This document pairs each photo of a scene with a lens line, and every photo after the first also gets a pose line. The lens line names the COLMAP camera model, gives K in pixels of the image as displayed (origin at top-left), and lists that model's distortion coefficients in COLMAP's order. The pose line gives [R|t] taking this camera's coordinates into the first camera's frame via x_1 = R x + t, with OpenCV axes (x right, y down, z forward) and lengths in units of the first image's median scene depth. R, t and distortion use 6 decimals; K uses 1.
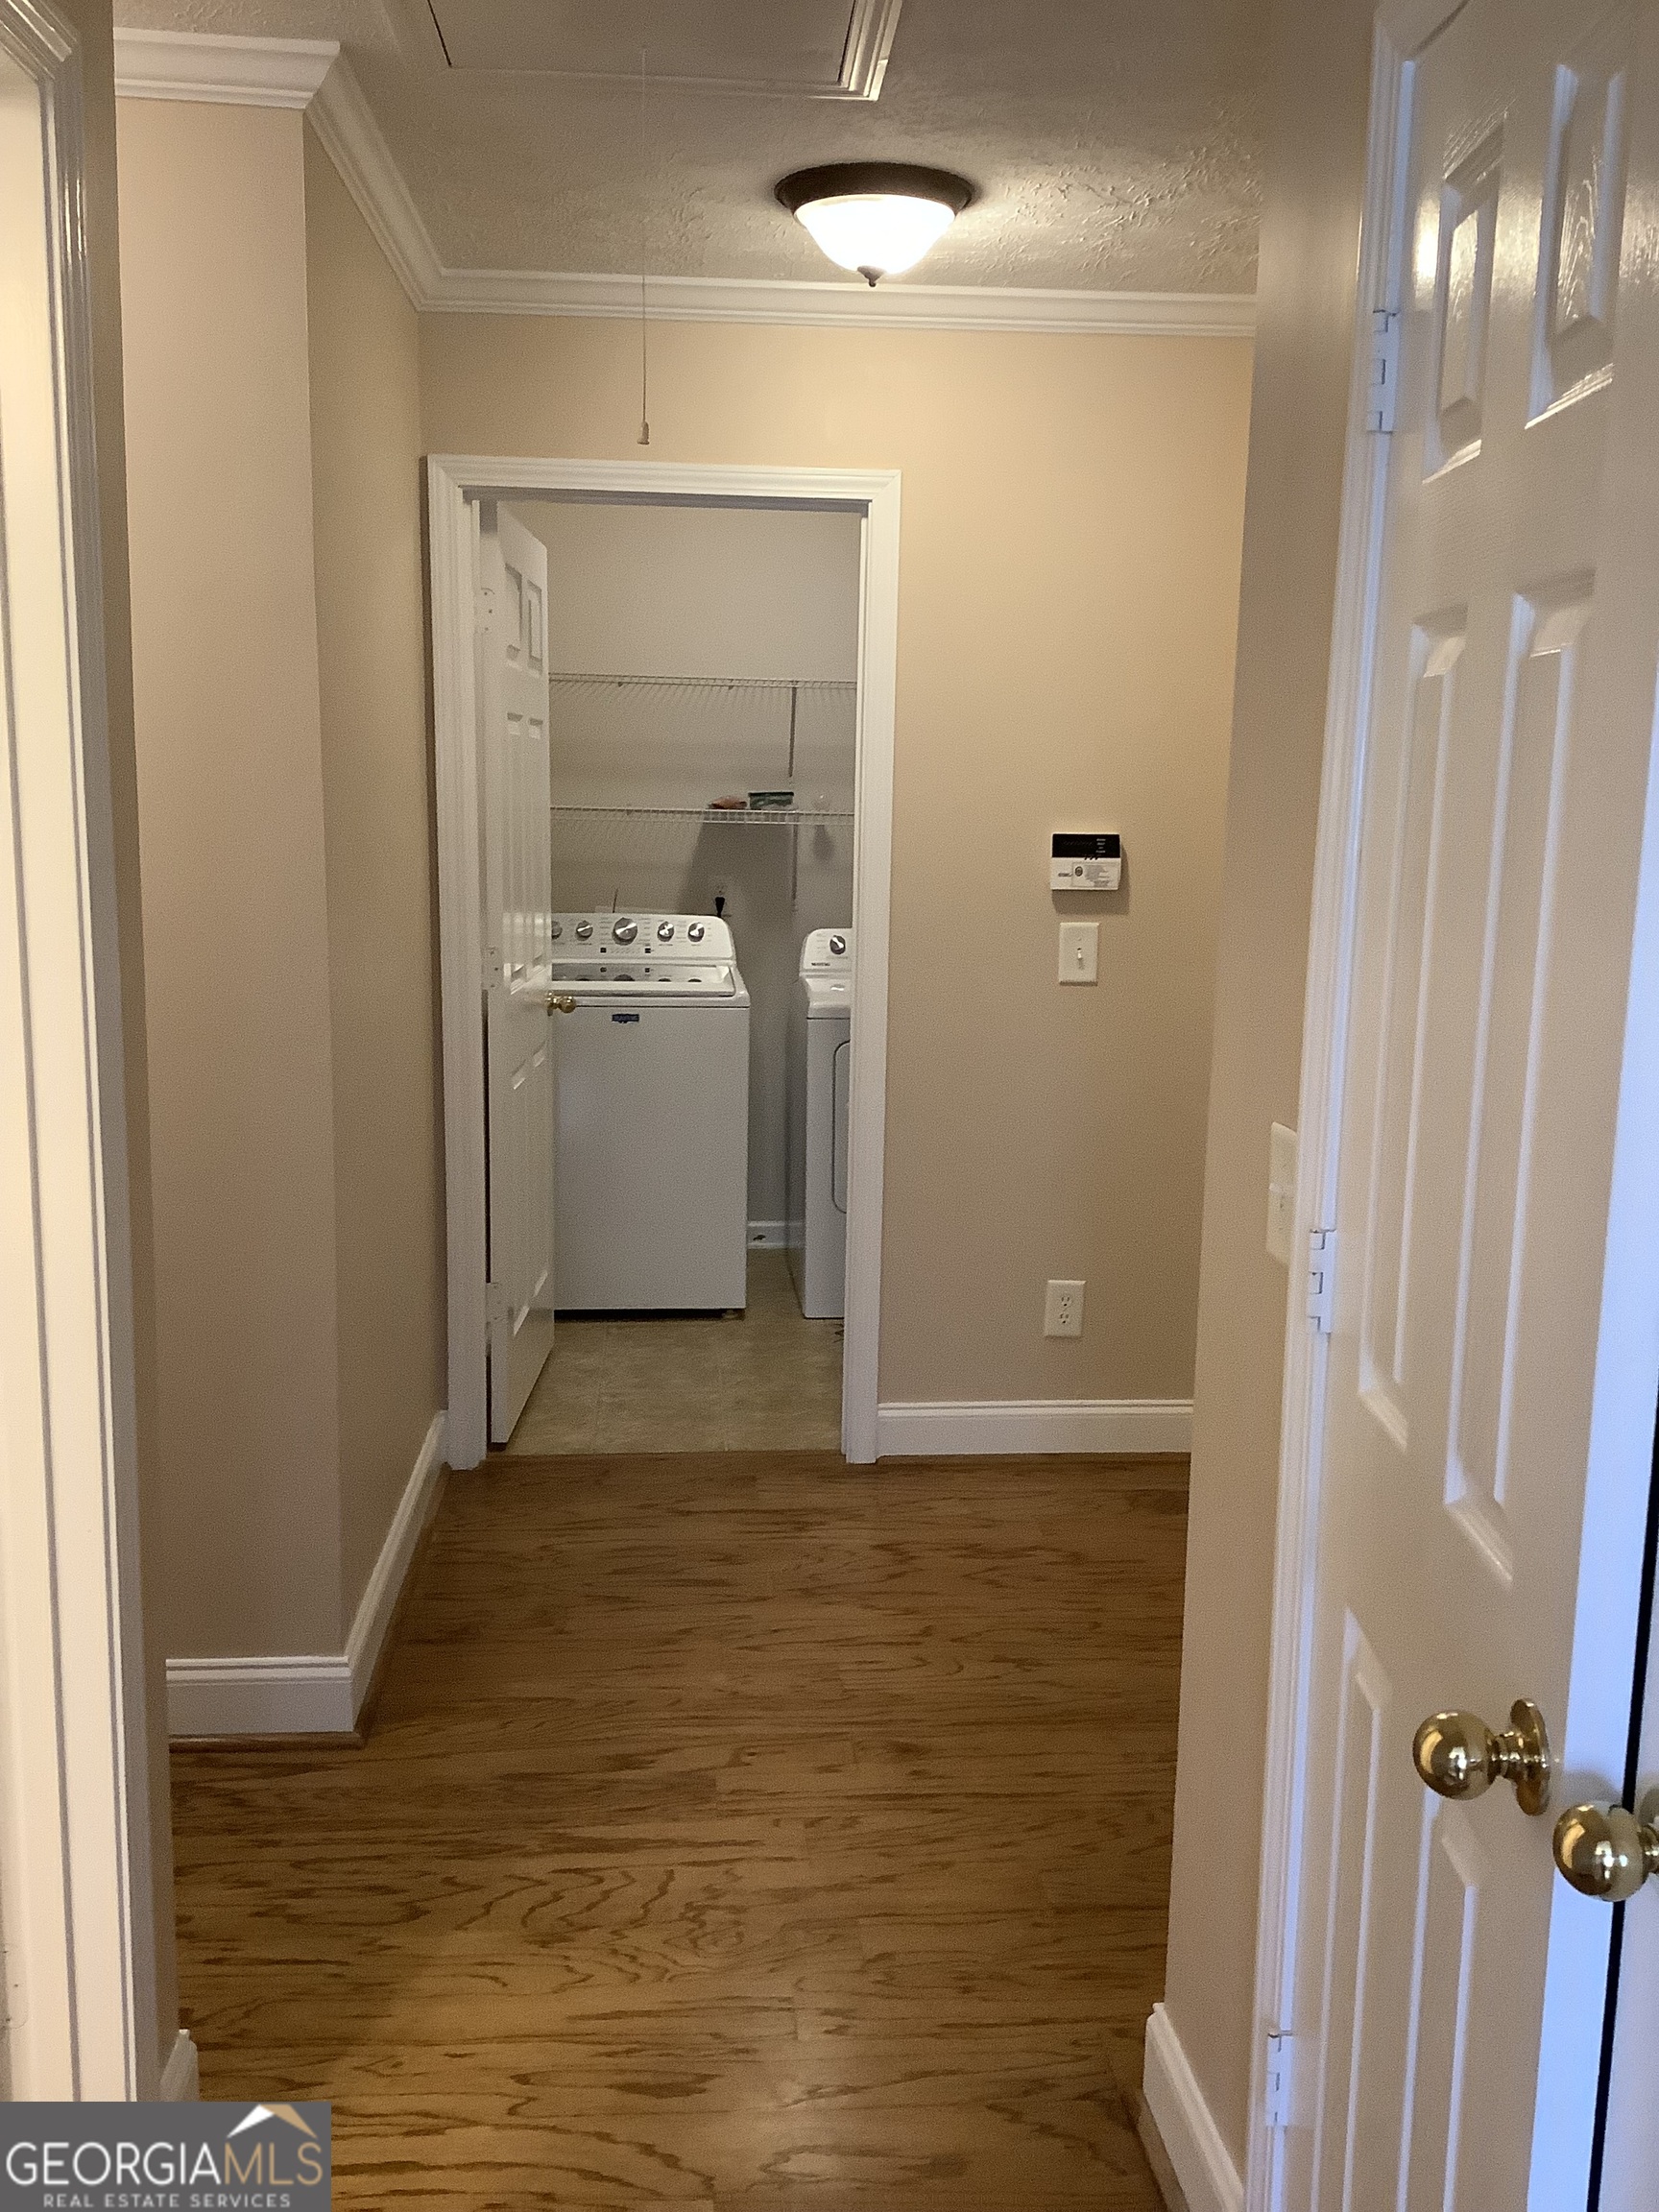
lens RADIAL K [[1979.4, 0, 830.8], [0, 1979.4, 1109.1], [0, 0, 1]] dist [0.001835, 0.006431]
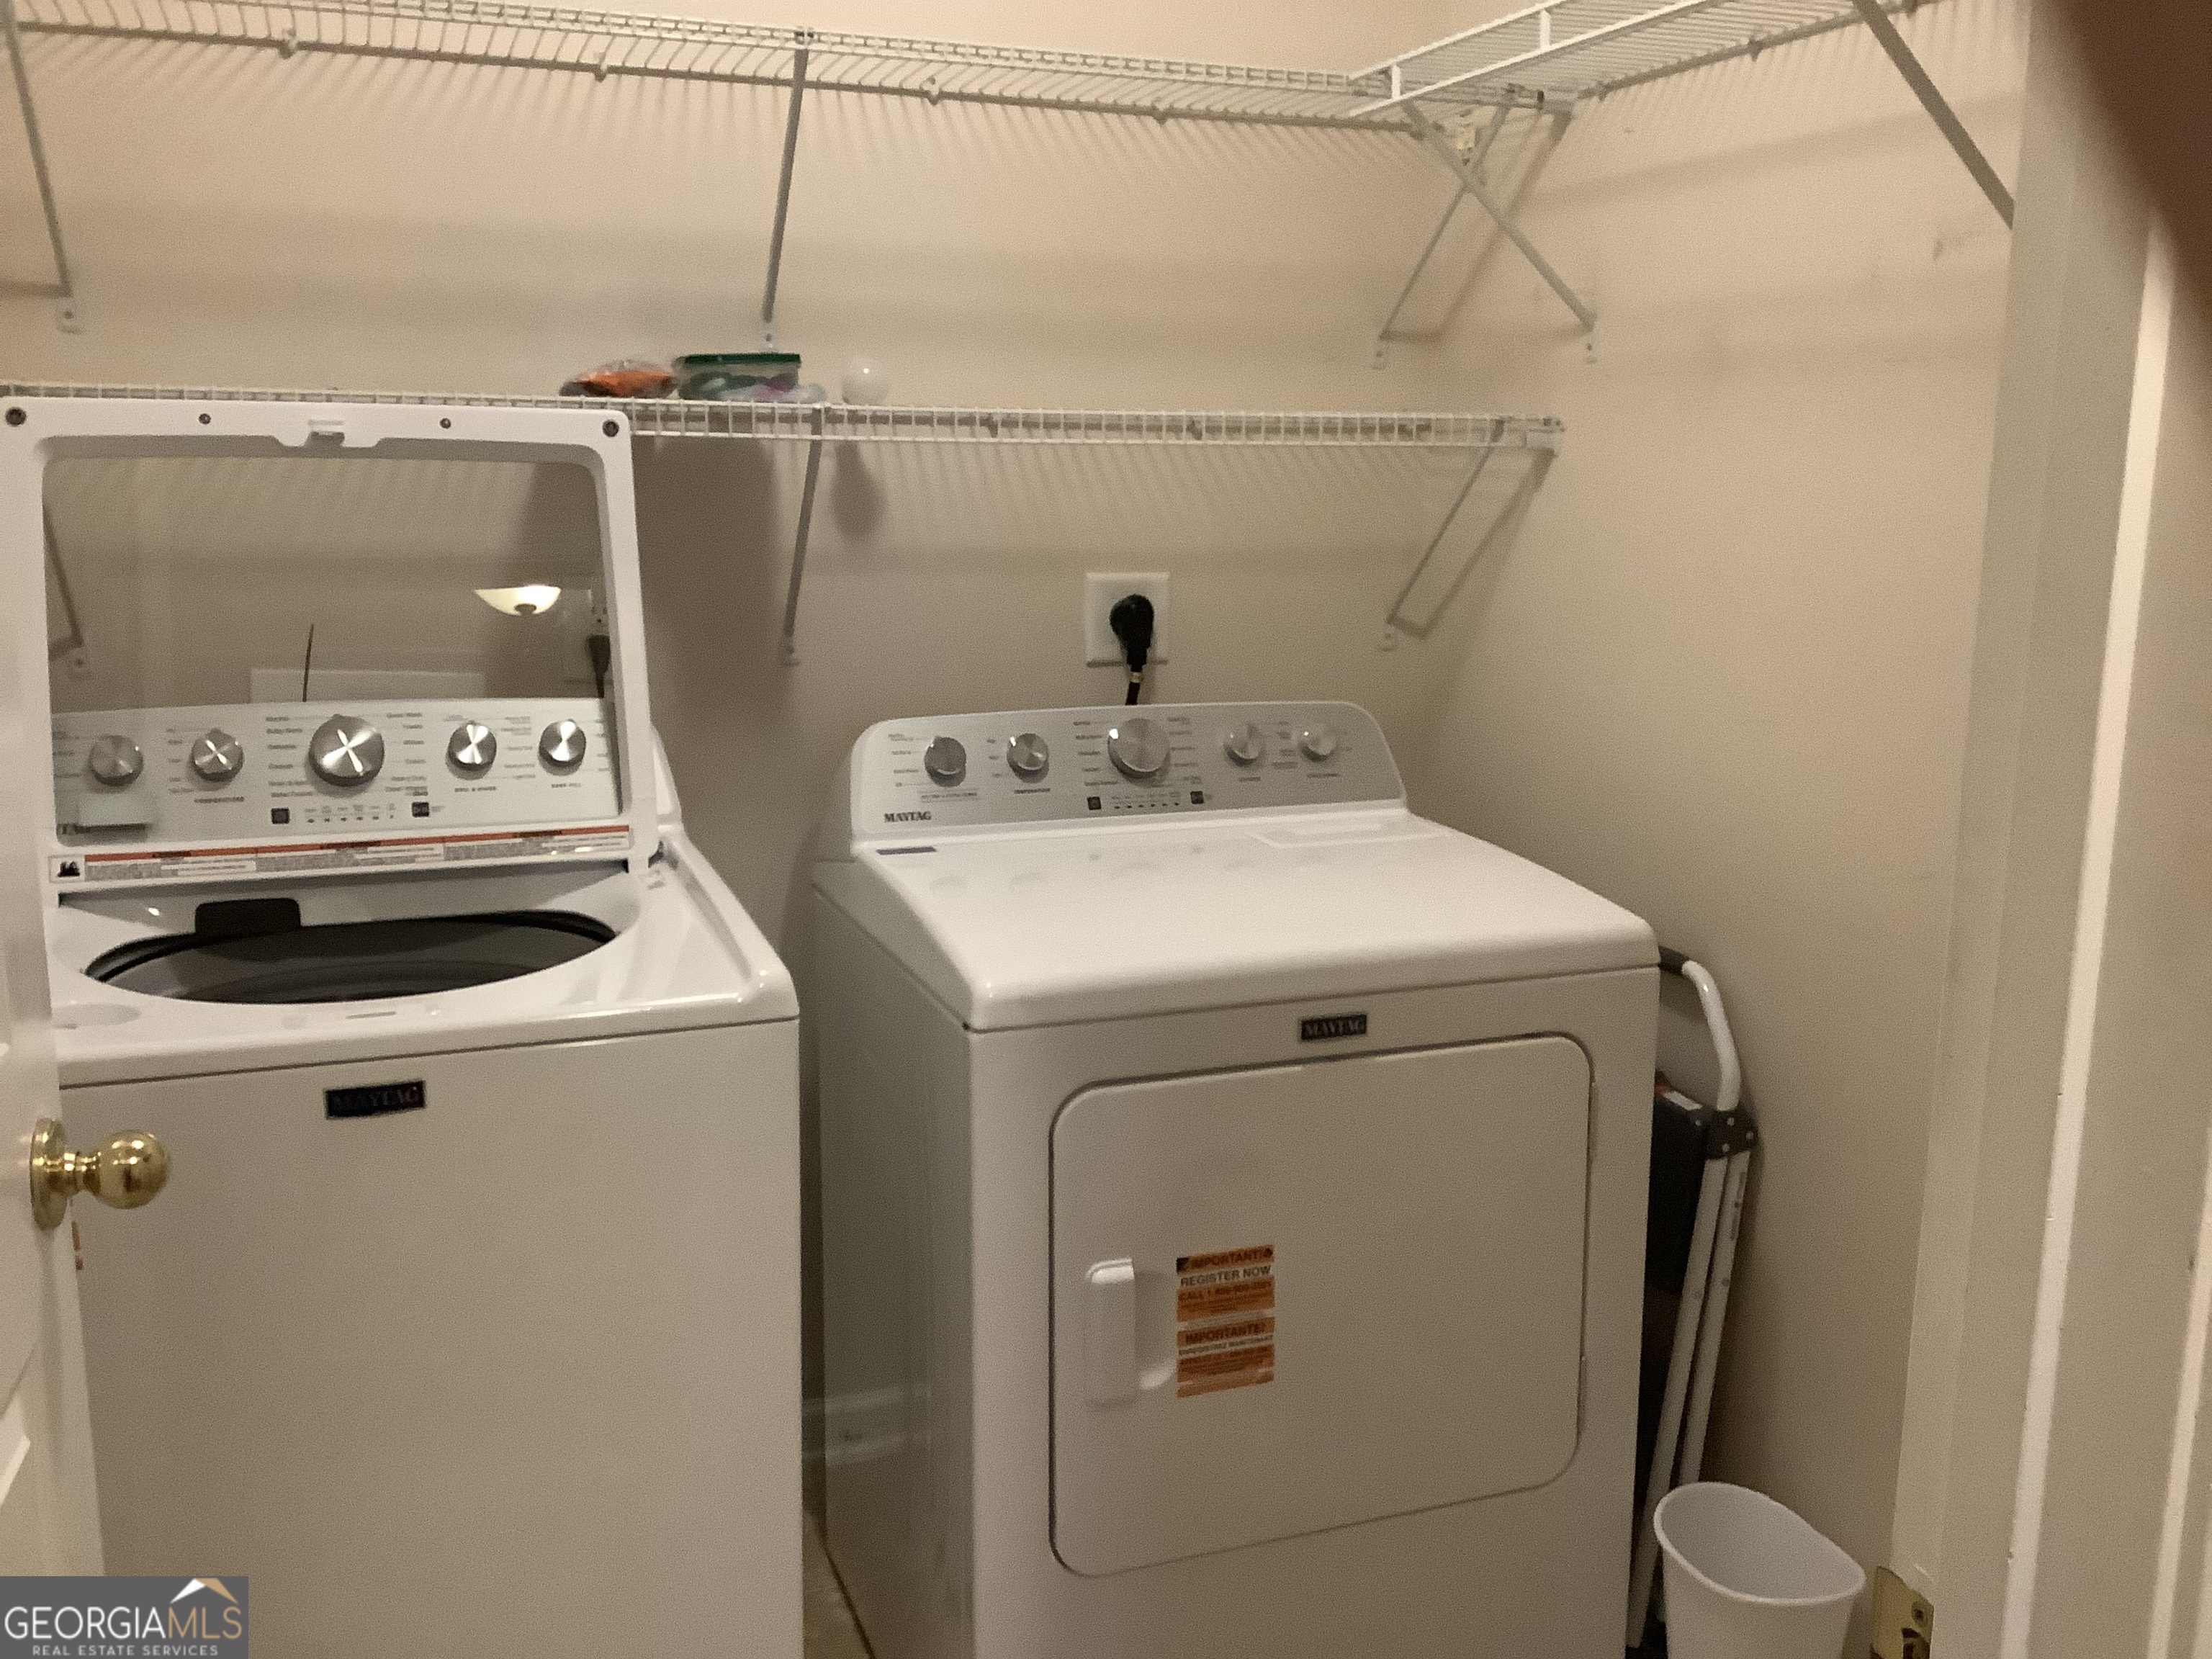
lens RADIAL K [[1979.4, 0, 1105.8], [0, 1979.4, 827.2], [0, 0, 1]] dist [0.001835, 0.006431]
pose [[0.962763, -0.053716, 0.264955, -0.069035], [0.044280, 0.998158, 0.041465, -0.085593], [-0.266695, -0.028189, 0.963369, 0.636207]]
